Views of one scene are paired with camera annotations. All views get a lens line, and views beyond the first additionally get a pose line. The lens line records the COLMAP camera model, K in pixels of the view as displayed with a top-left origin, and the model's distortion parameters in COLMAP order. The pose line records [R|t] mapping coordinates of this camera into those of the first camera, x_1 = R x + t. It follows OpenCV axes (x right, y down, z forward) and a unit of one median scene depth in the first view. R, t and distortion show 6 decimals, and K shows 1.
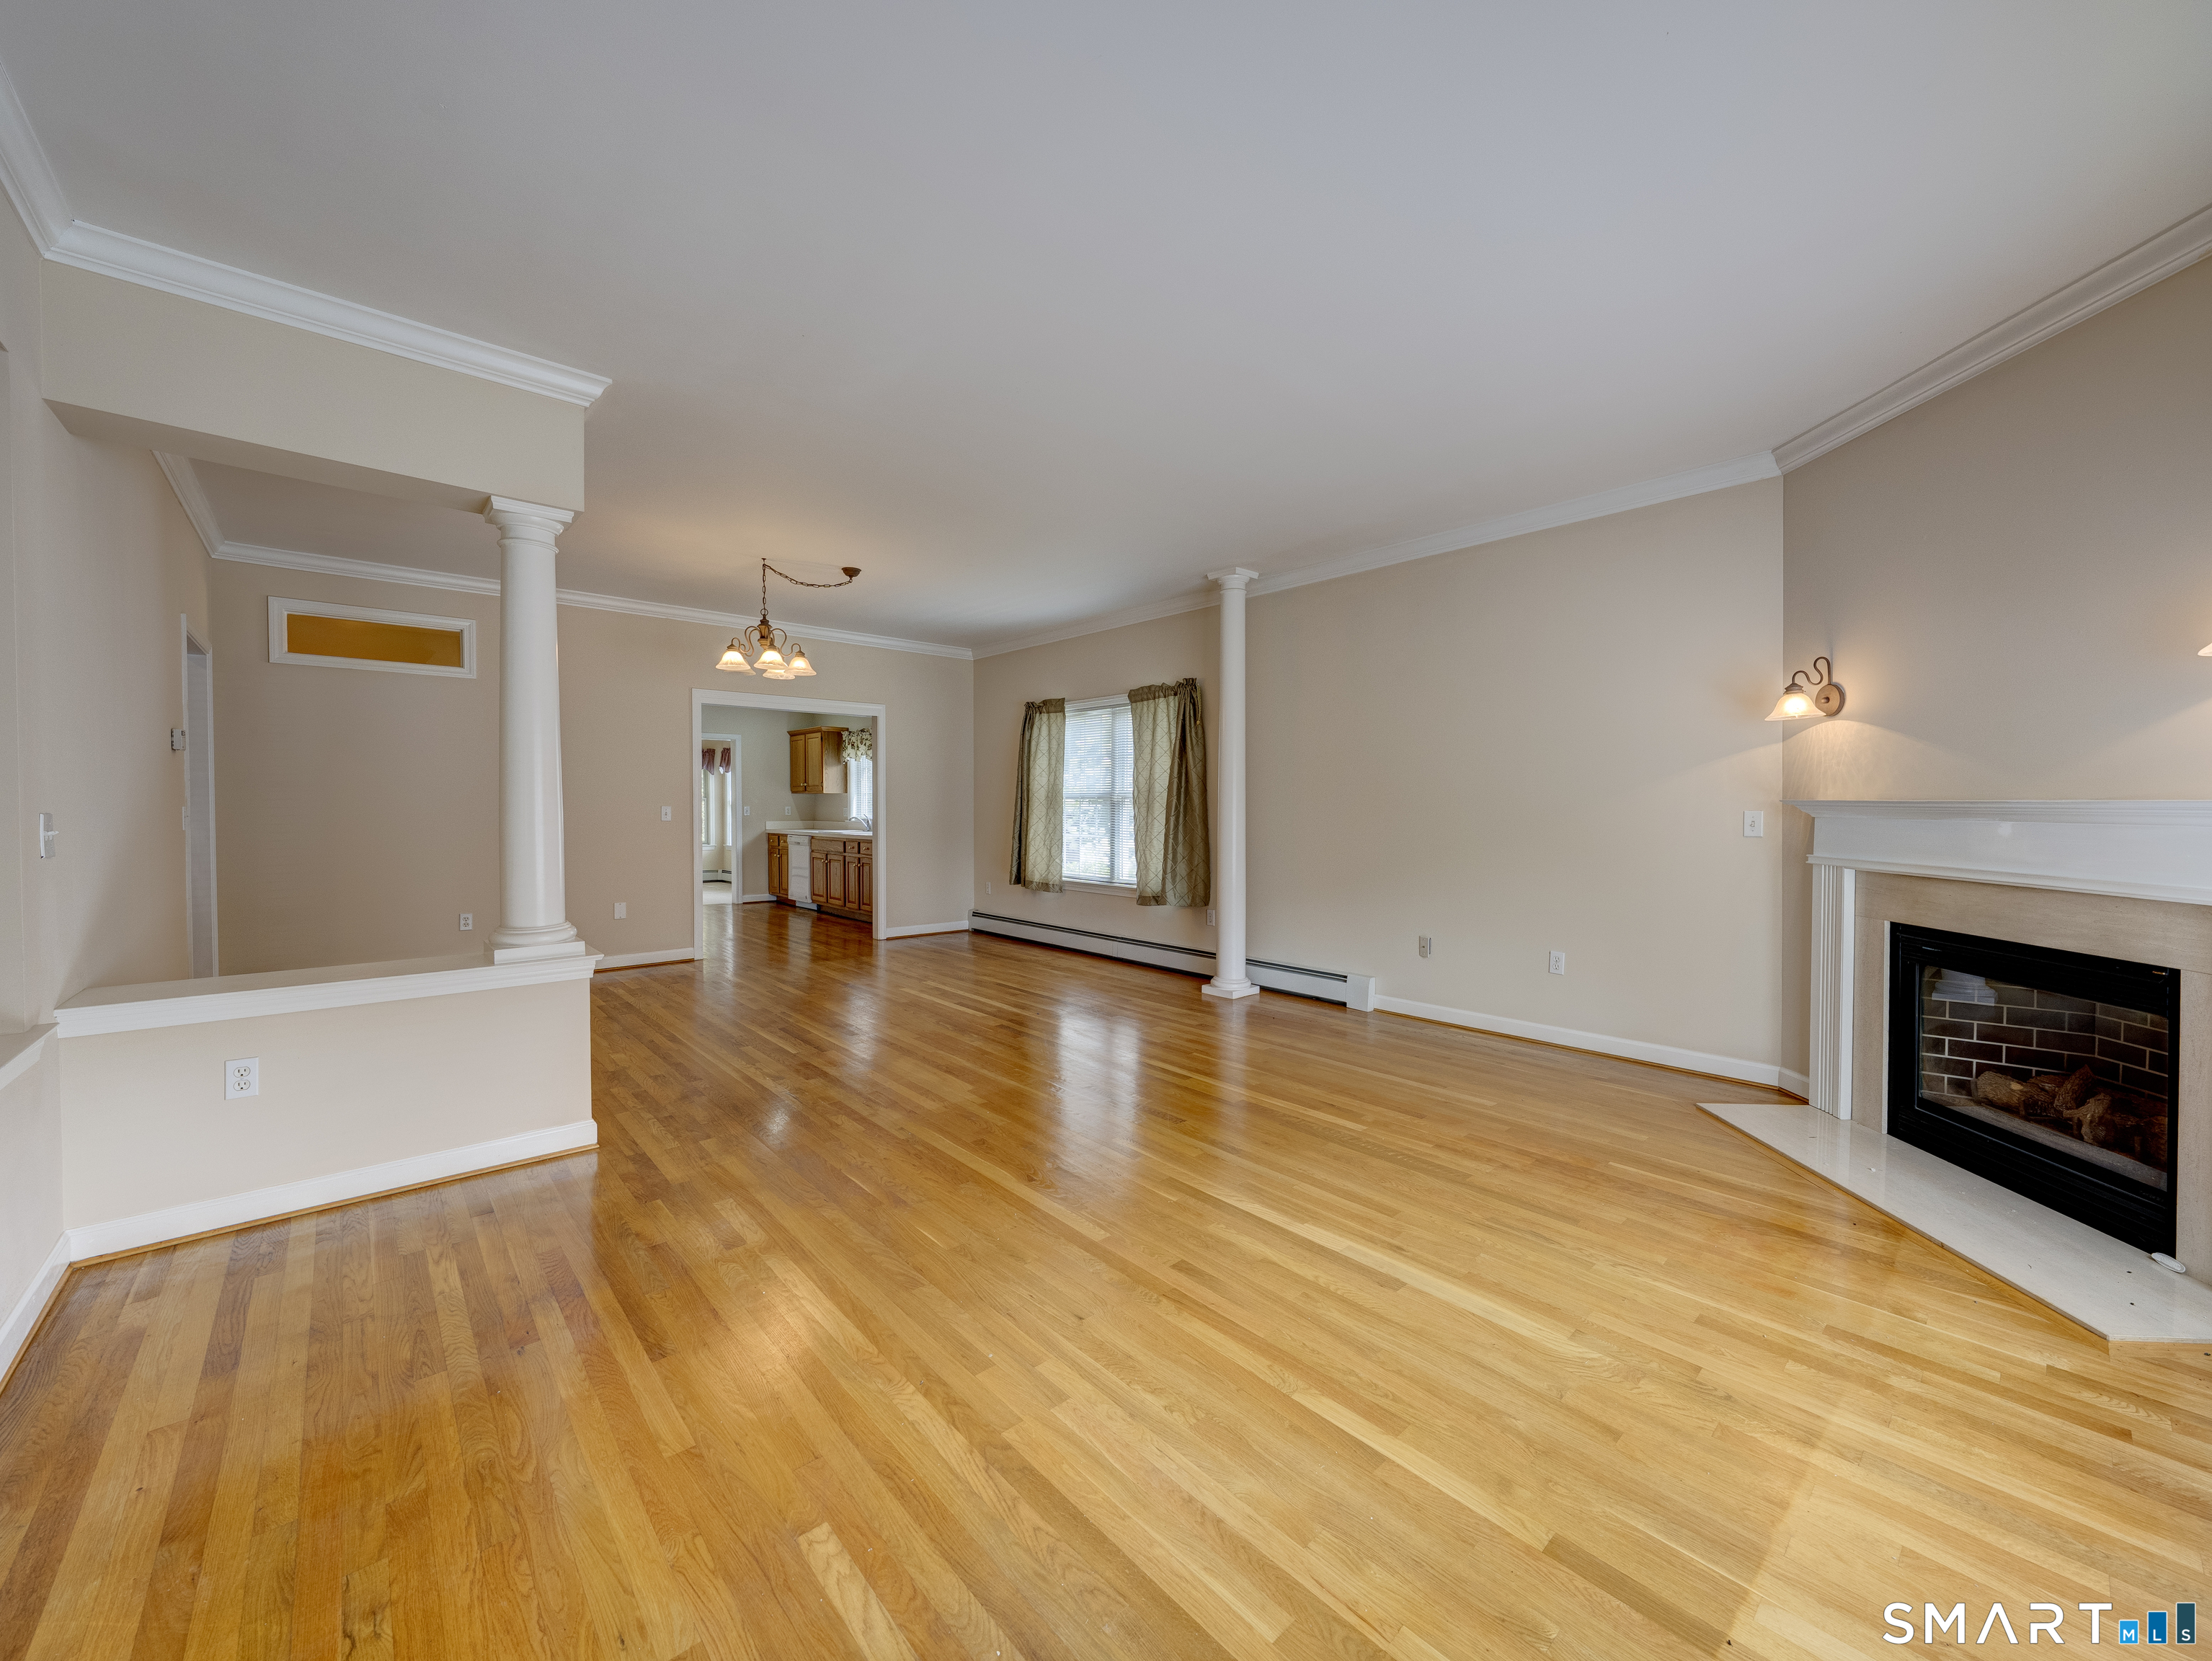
lens RADIAL K [[863.2, 0, 1113.4], [0, 863.2, 820.3], [0, 0, 1]] dist [-0.002414, -0.000315]
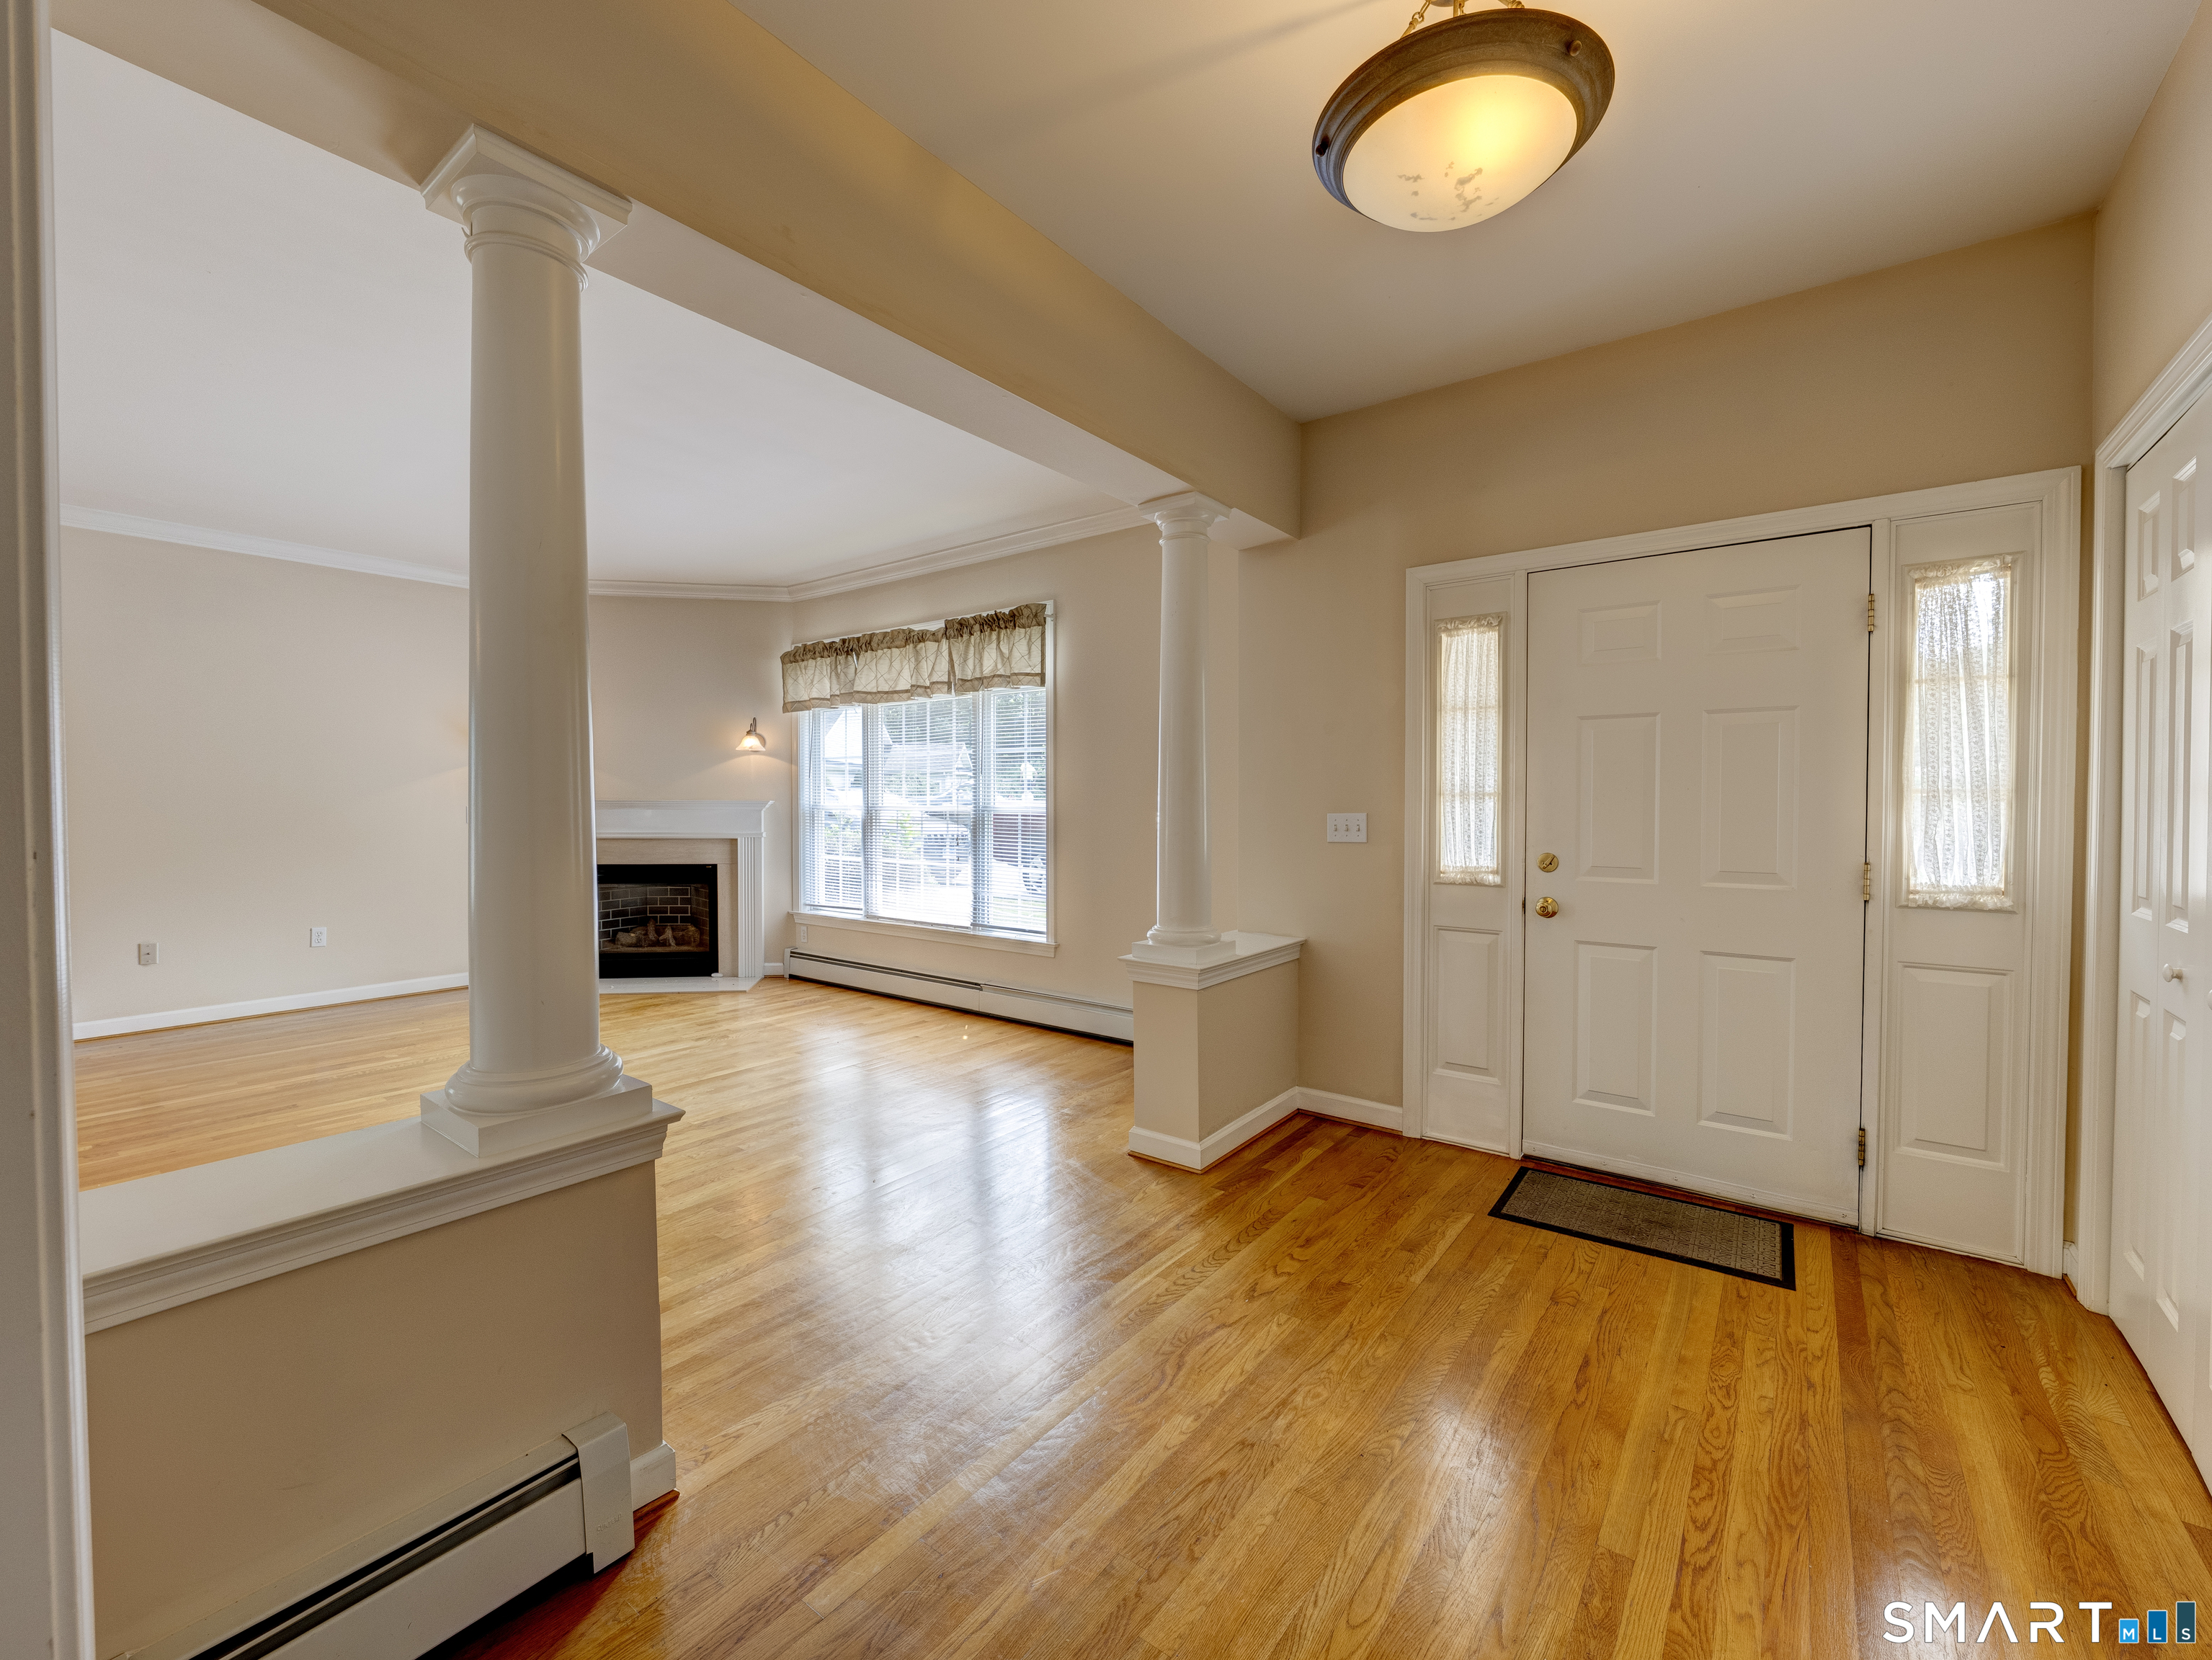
lens RADIAL K [[918.8, 0, 1106.1], [0, 918.8, 821.7], [0, 0, 1]] dist [-0.002224, 0.000279]
pose [[-0.187569, -0.022492, 0.981994, -0.726804], [0.017196, 0.999509, 0.026177, -0.004524], [-0.982101, 0.021796, -0.187090, 0.141940]]
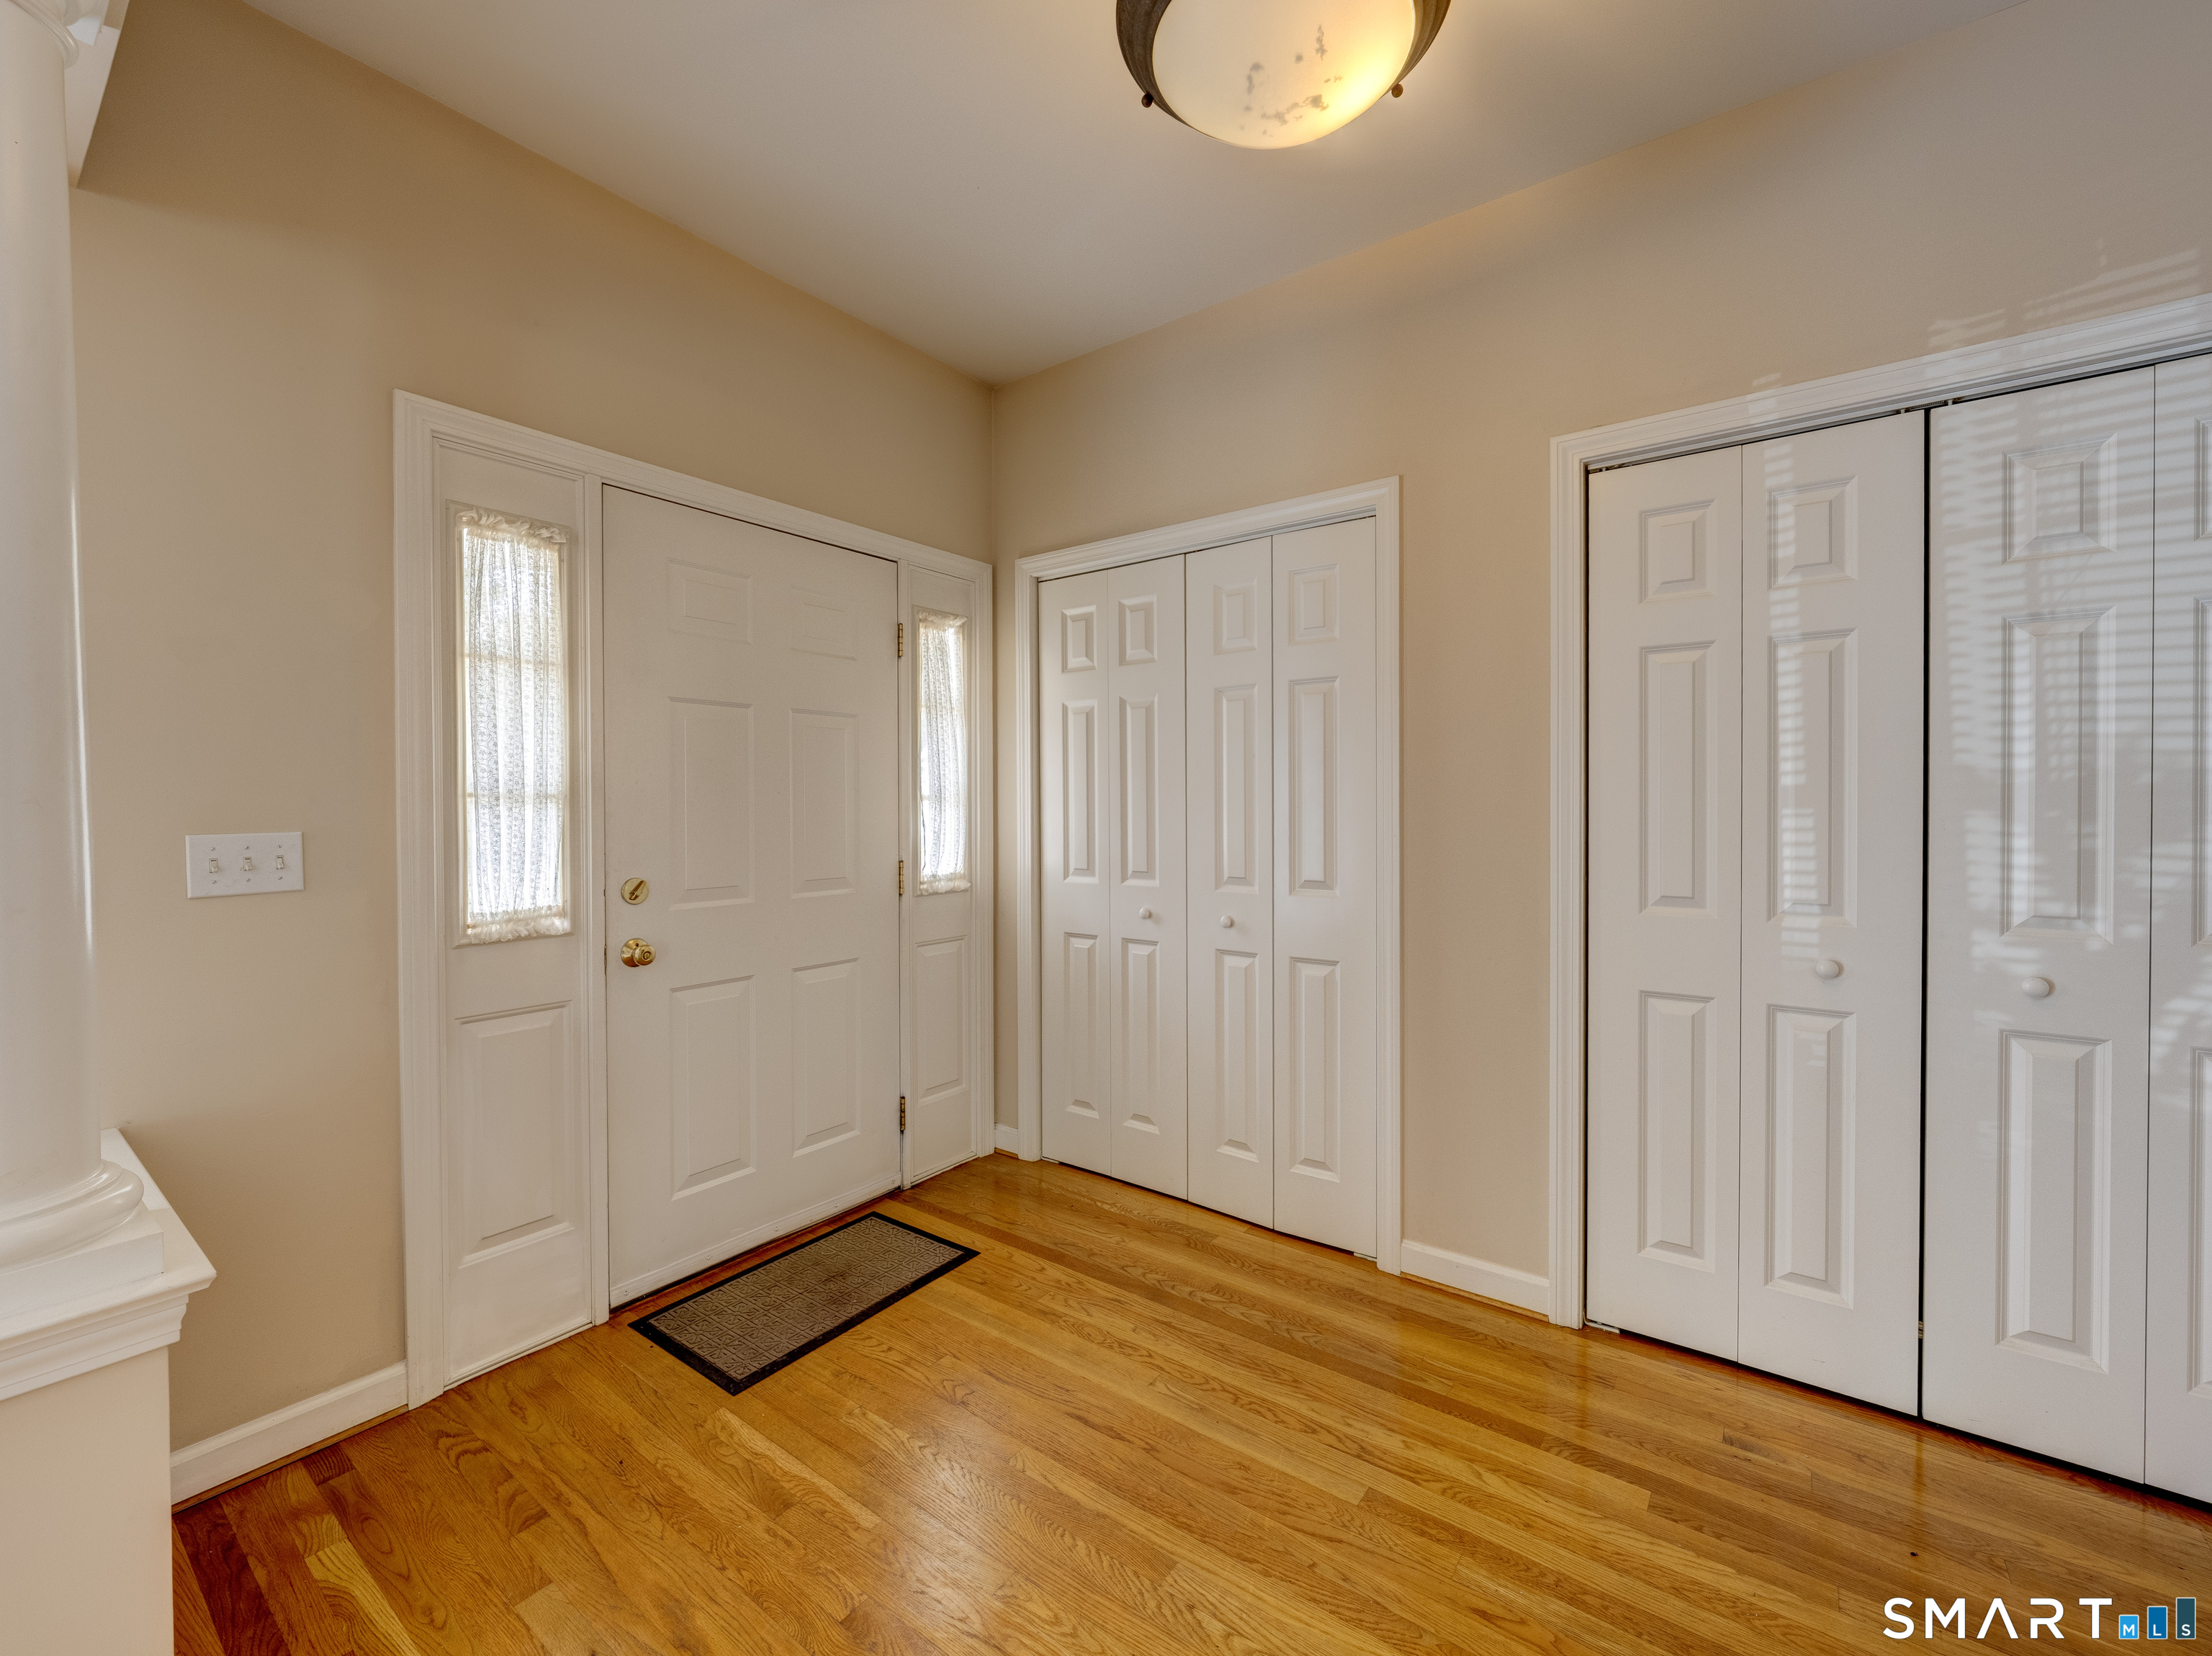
lens RADIAL K [[918.8, 0, 1106.1], [0, 918.8, 819.7], [0, 0, 1]] dist [-0.002224, 0.000279]
pose [[-0.980534, 0.004311, -0.196304, -0.347725], [-0.002129, 0.999467, 0.032586, -0.005863], [0.196340, 0.032370, -0.980001, 0.214980]]
